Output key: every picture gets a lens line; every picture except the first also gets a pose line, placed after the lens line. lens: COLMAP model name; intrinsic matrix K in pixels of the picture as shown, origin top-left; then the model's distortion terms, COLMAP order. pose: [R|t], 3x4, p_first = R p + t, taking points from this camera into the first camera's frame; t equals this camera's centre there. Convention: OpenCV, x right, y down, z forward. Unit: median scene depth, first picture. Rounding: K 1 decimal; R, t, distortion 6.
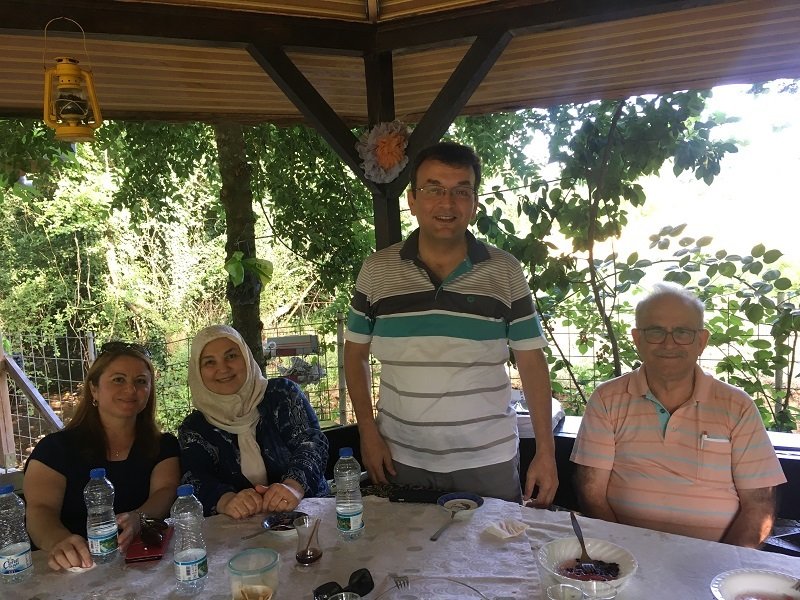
lens RADIAL K [[672.7, 0, 400.0], [0, 672.7, 300.0], [0, 0, 1]] dist [0.076977, -0.111339]
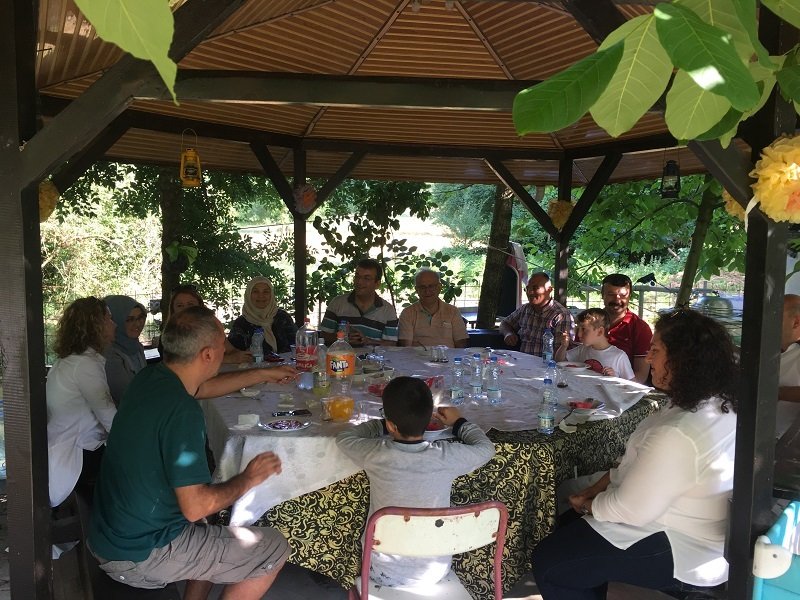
lens RADIAL K [[672.7, 0, 400.0], [0, 672.7, 300.0], [0, 0, 1]] dist [0.076977, -0.111339]
pose [[0.871841, 0.012223, 0.489636, -0.585752], [-0.013454, 0.999909, -0.001006, 0.067101], [-0.489604, -0.005710, 0.871926, -0.715328]]
